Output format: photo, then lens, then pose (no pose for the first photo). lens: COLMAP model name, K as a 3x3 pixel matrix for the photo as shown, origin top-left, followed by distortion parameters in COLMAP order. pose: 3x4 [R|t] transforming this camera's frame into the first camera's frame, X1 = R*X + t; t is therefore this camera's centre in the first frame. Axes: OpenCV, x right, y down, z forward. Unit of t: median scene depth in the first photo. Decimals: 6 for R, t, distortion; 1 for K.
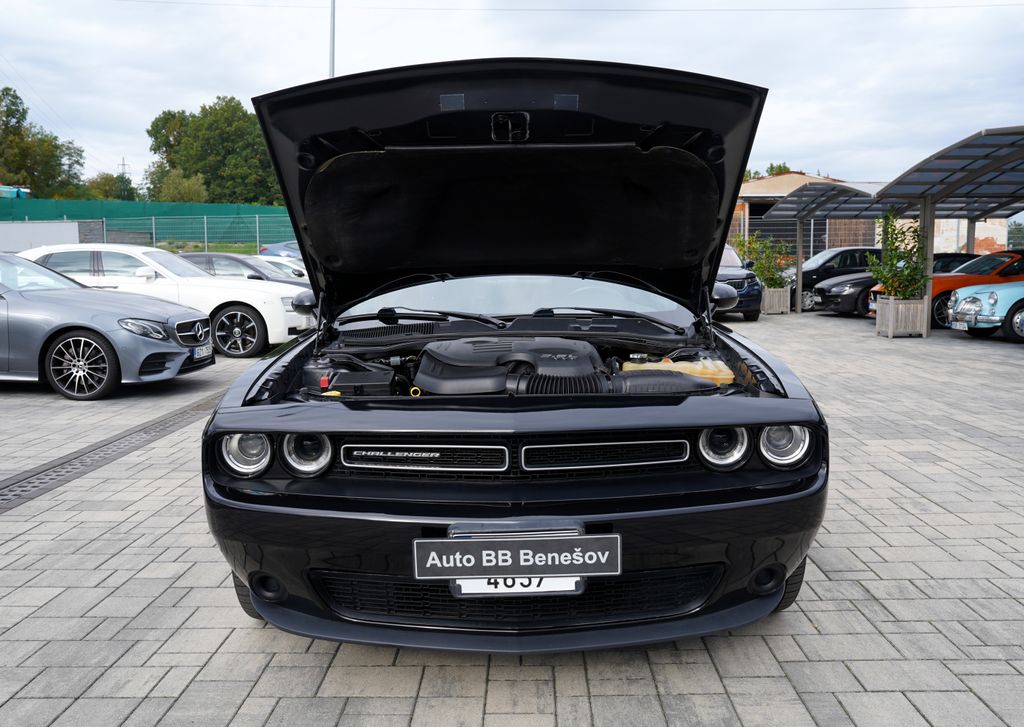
lens RADIAL K [[891.0, 0, 516.1], [0, 891.0, 327.8], [0, 0, 1]] dist [-0.064167, 0.084790]
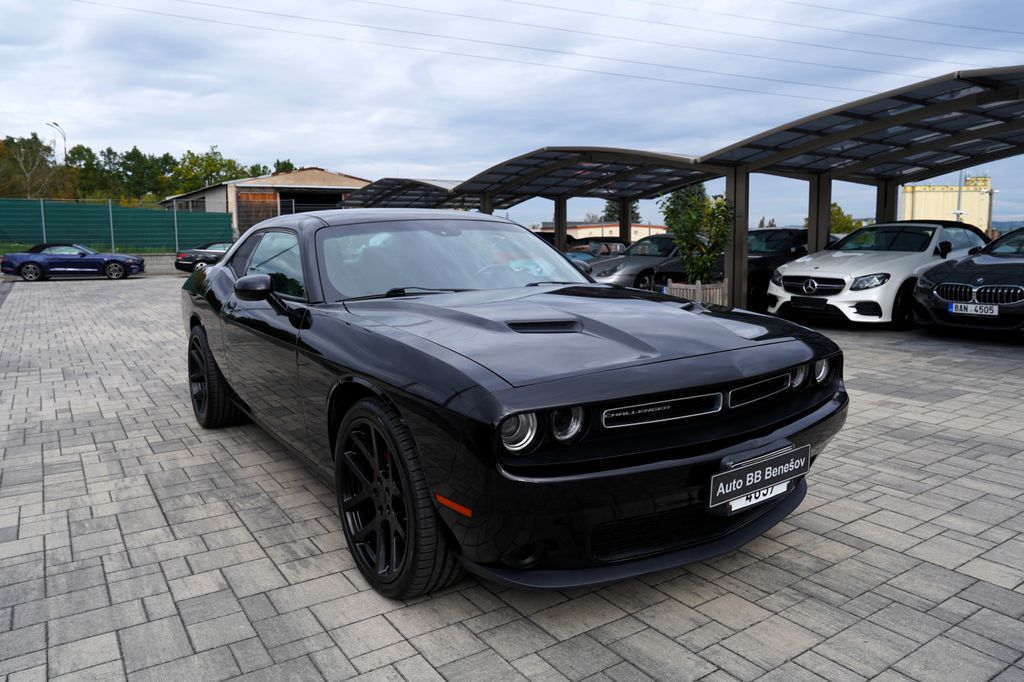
lens RADIAL K [[740.2, 0, 513.1], [0, 740.2, 292.8], [0, 0, 1]] dist [-0.114320, 0.089283]
pose [[0.824011, -0.042513, 0.564977, -0.637645], [0.044841, 0.998946, 0.009767, -0.024124], [-0.564797, 0.017286, 0.825049, 0.231594]]
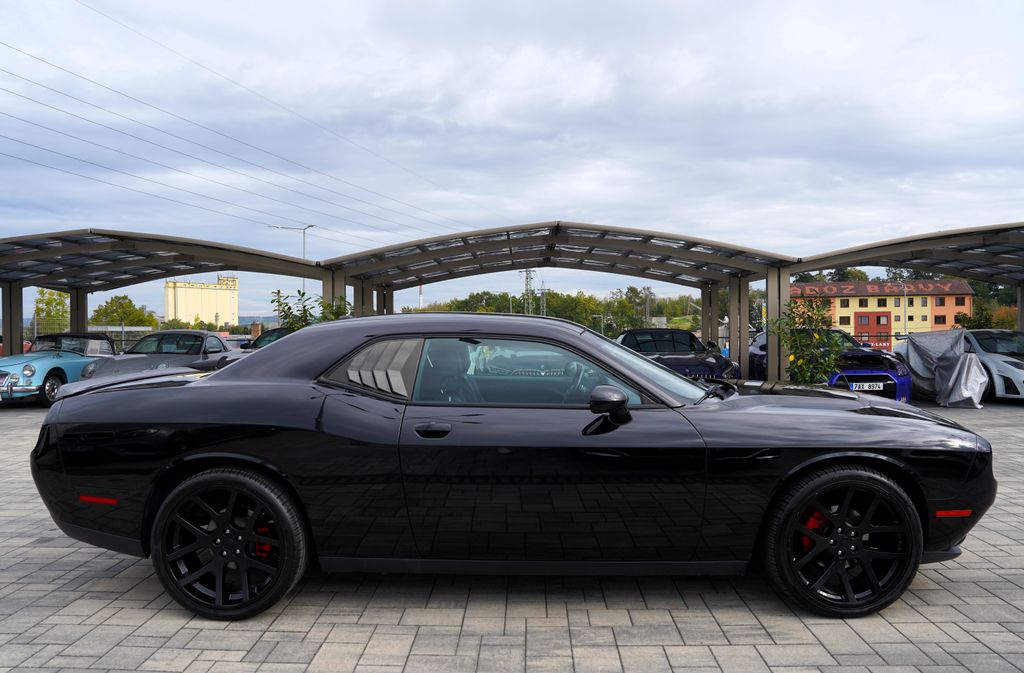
lens RADIAL K [[716.3, 0, 508.5], [0, 716.3, 267.1], [0, 0, 1]] dist [-0.098822, 0.058024]
pose [[0.012088, 0.091784, 0.995706, -1.400339], [0.077590, 0.992690, -0.092448, -0.141778], [-0.996912, 0.078374, 0.004878, 1.513457]]
